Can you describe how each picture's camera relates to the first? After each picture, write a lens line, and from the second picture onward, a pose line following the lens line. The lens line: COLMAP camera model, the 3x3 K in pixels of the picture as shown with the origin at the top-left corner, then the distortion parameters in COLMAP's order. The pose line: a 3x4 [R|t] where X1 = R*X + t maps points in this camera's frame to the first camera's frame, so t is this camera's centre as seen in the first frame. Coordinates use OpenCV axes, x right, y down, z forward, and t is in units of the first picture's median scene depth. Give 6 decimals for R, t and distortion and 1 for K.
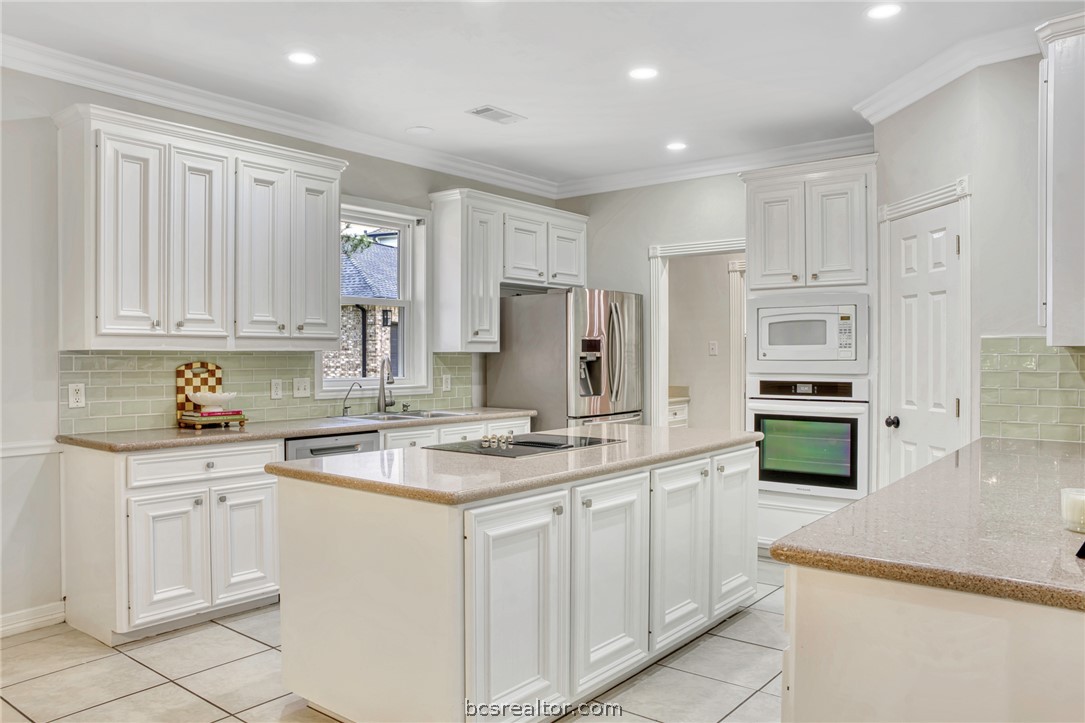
lens RADIAL K [[807.1, 0, 572.6], [0, 807.1, 360.5], [0, 0, 1]] dist [-0.027948, 0.017159]
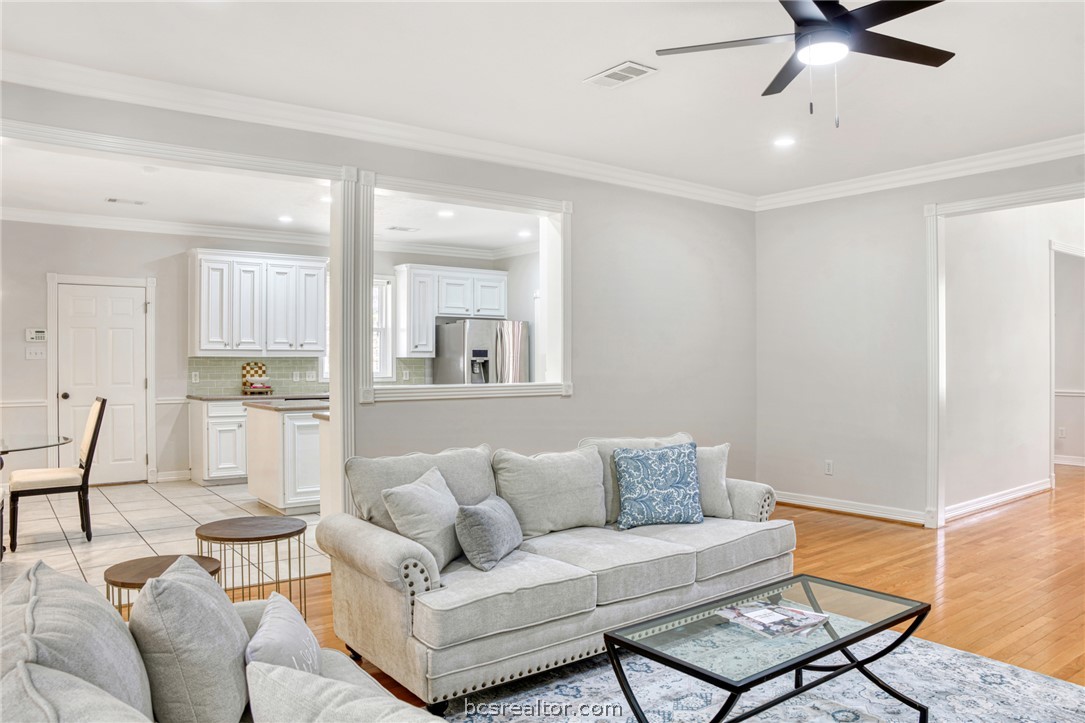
lens RADIAL K [[759.1, 0, 548.3], [0, 759.1, 366.9], [0, 0, 1]] dist [-0.049722, -0.018395]
pose [[0.971084, -0.000033, -0.238739, 0.721445], [0.000216, 1.000000, 0.000743, 0.012200], [0.238739, -0.000773, 0.971083, -0.682204]]
